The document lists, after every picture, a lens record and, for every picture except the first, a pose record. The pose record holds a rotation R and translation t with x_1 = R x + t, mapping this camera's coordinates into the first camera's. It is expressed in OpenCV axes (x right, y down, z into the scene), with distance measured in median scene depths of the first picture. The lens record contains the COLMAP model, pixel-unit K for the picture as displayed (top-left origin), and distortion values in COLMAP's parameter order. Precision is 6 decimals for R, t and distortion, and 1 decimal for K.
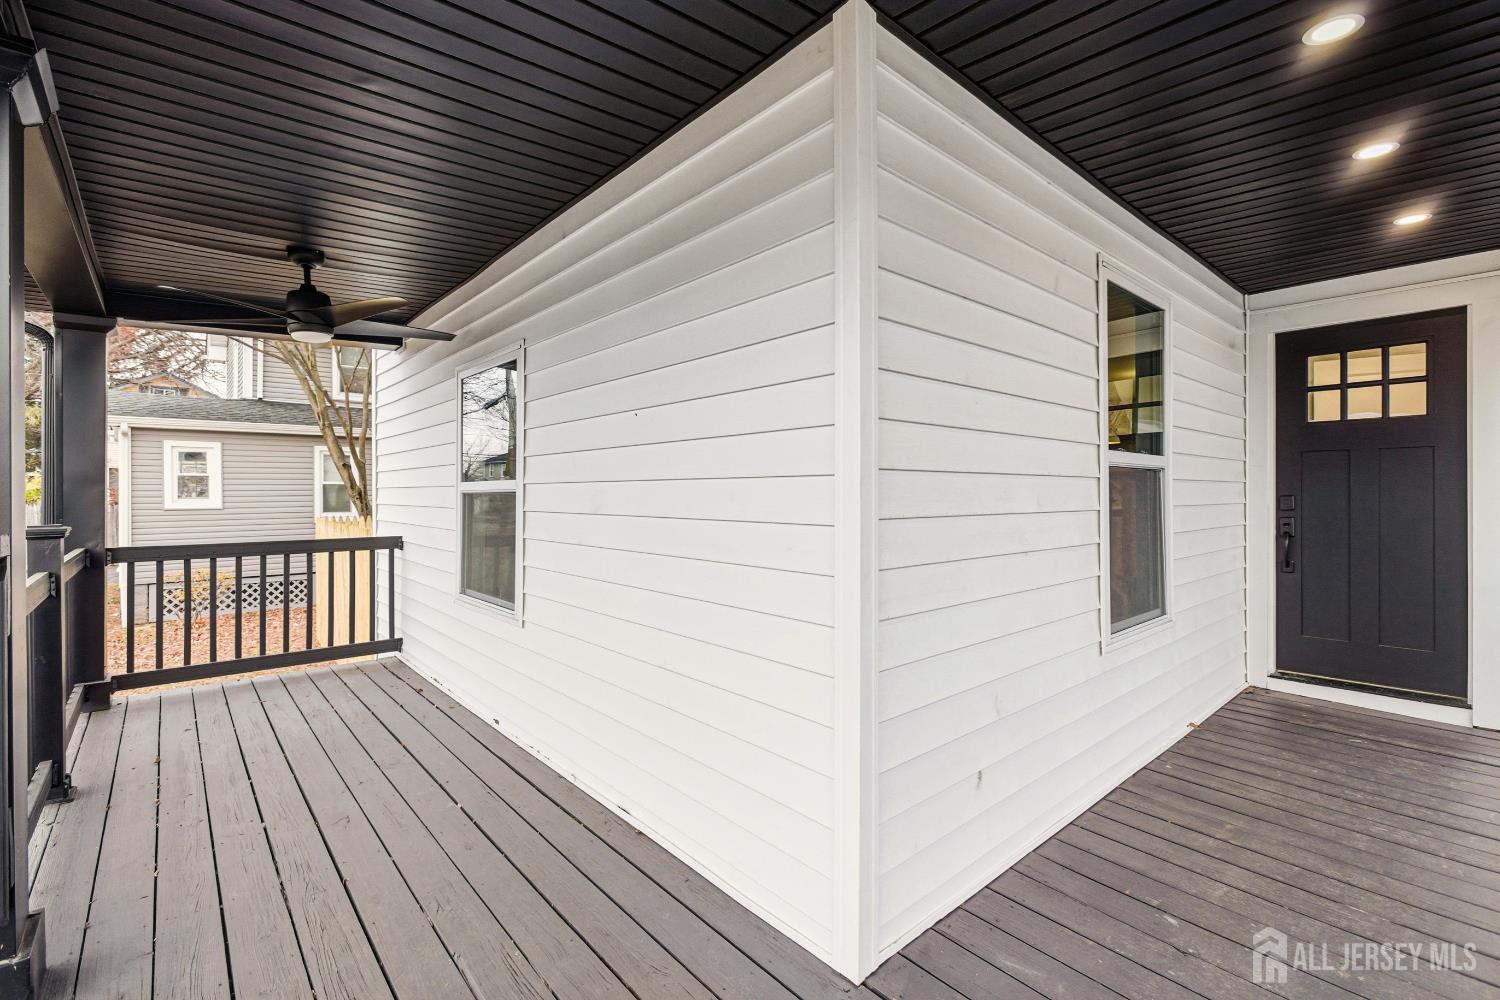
lens RADIAL K [[684.0, 0, 749.3], [0, 684.0, 493.1], [0, 0, 1]] dist [-0.008360, -0.000061]
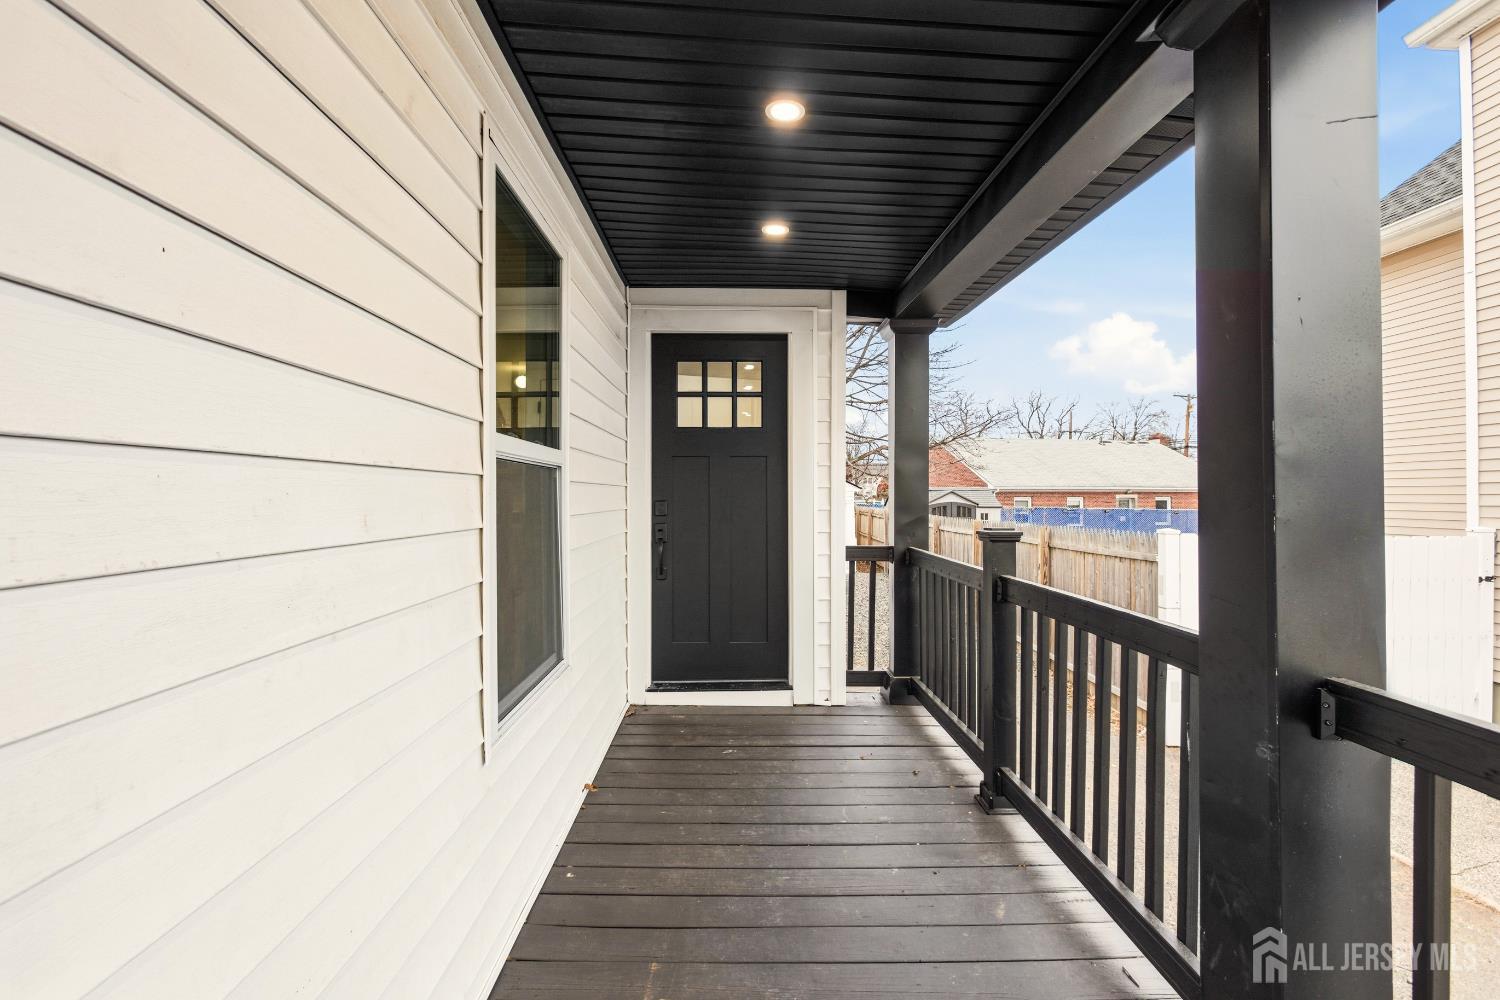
lens RADIAL K [[684.0, 0, 749.3], [0, 684.0, 493.1], [0, 0, 1]] dist [-0.008360, -0.000061]
pose [[0.650211, 0.005492, 0.759734, 0.159959], [-0.003856, 0.999985, -0.003929, -0.004589], [-0.759744, -0.000375, 0.650222, 0.330532]]
